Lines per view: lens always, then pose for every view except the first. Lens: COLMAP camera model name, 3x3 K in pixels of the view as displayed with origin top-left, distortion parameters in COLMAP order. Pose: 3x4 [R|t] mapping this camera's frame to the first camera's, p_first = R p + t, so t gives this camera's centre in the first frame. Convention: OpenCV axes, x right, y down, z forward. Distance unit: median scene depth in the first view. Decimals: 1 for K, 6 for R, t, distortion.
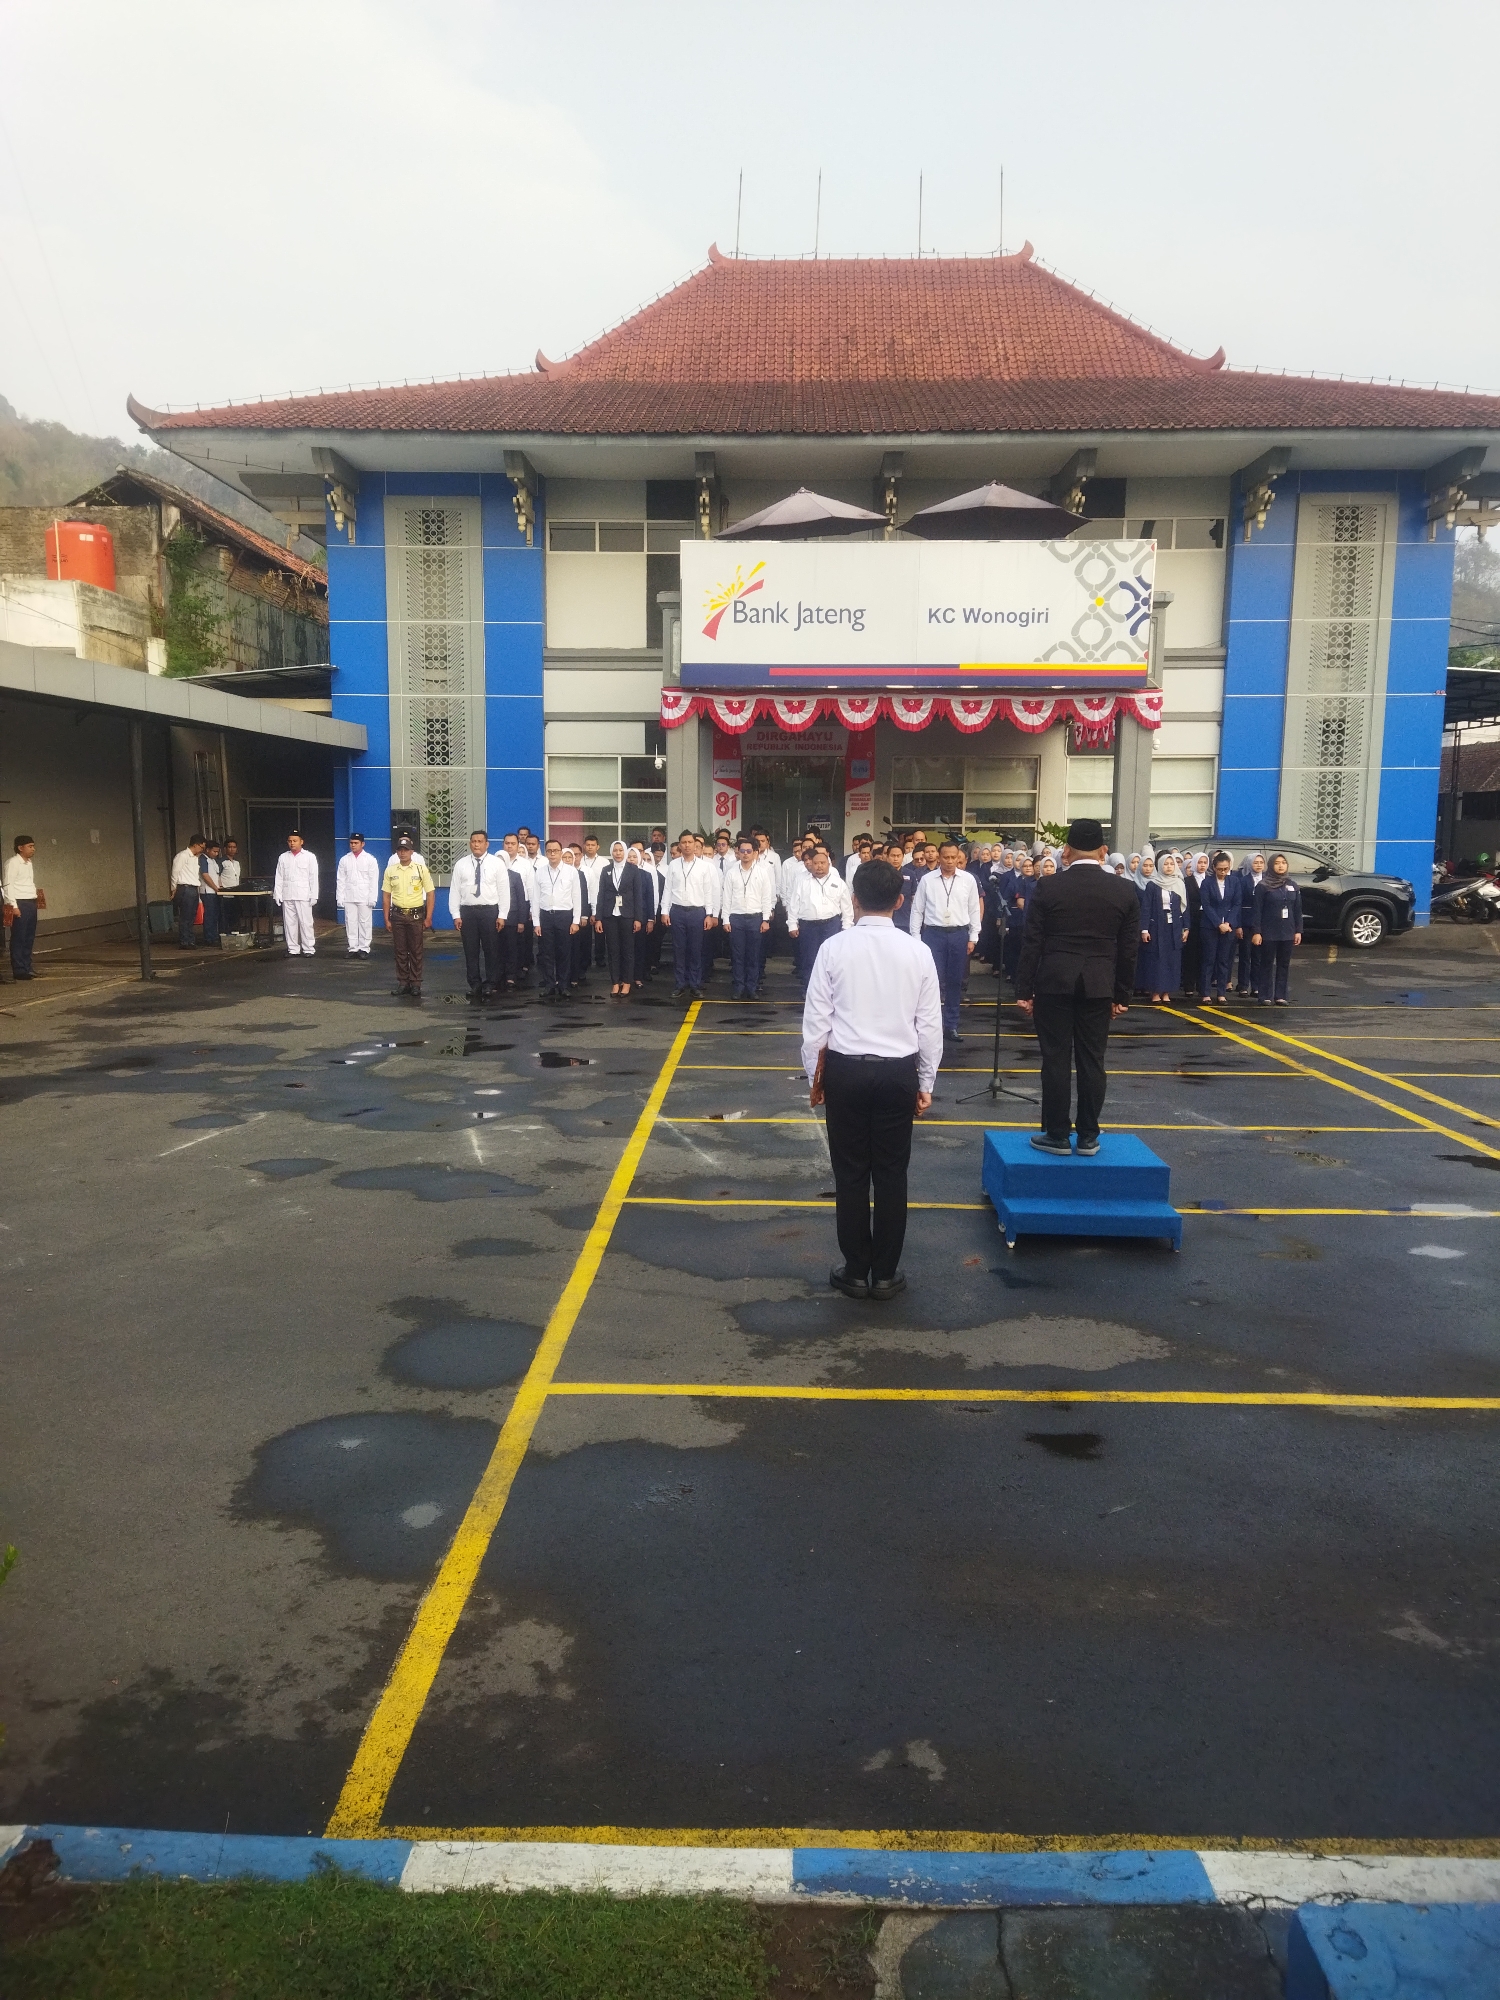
lens RADIAL K [[1445.3, 0, 752.1], [0, 1445.3, 993.8], [0, 0, 1]] dist [0.038722, -0.054627]
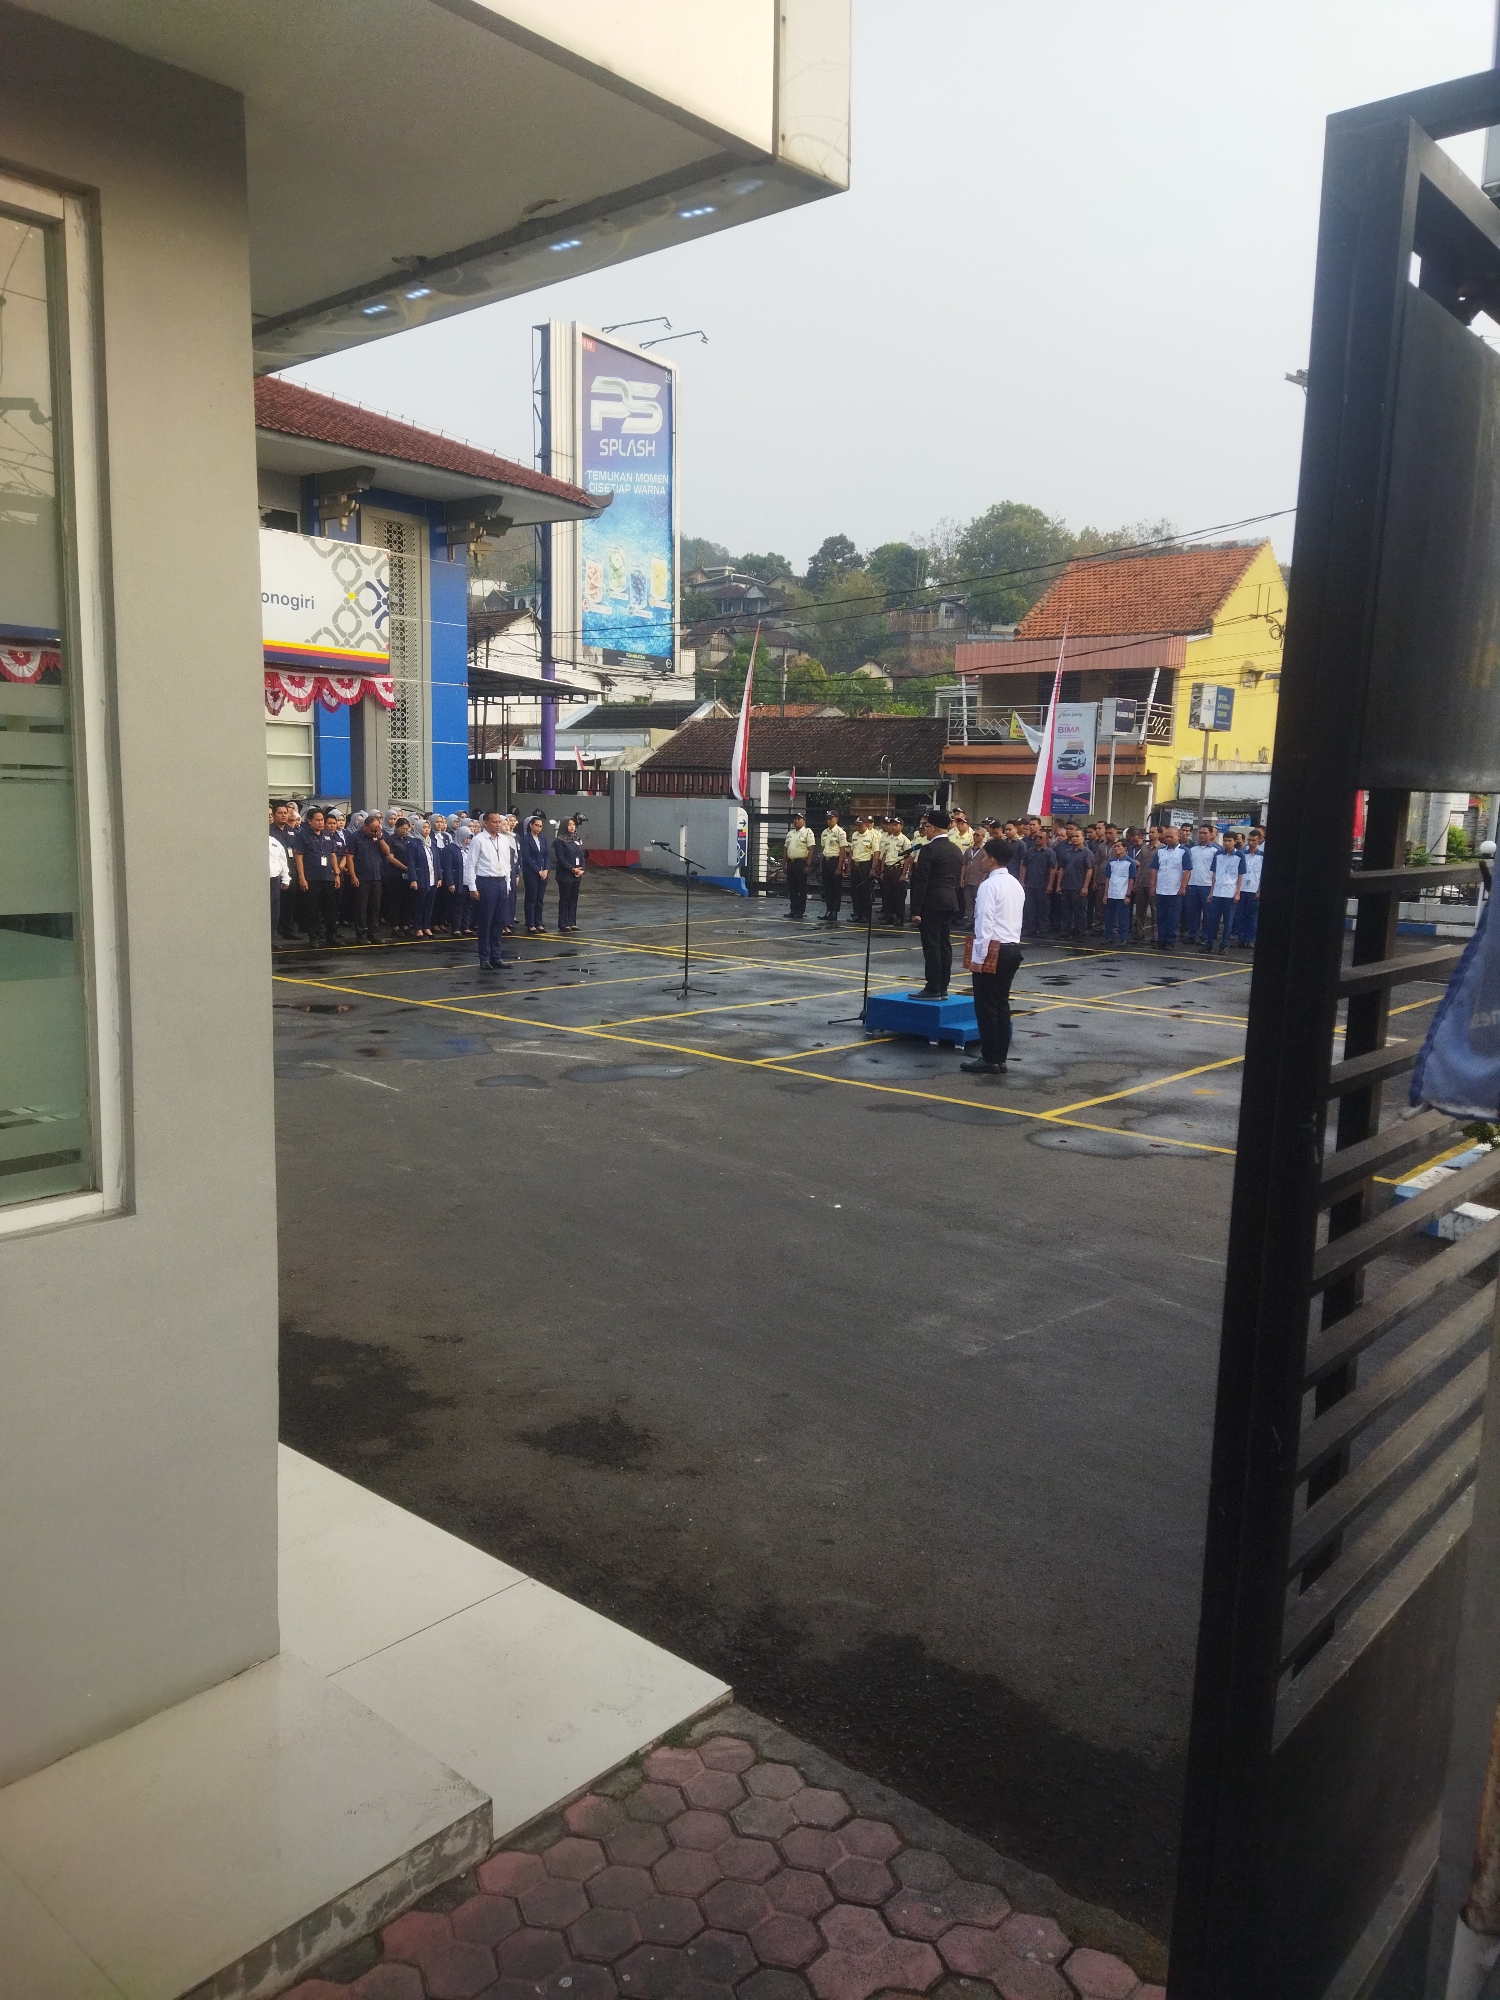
lens RADIAL K [[1445.3, 0, 752.5], [0, 1445.3, 1006.8], [0, 0, 1]] dist [0.038722, -0.054627]
pose [[0.627096, -0.100884, 0.772381, -0.492253], [0.066647, 0.994890, 0.075836, -0.008673], [-0.776086, 0.003921, 0.630615, 0.014005]]
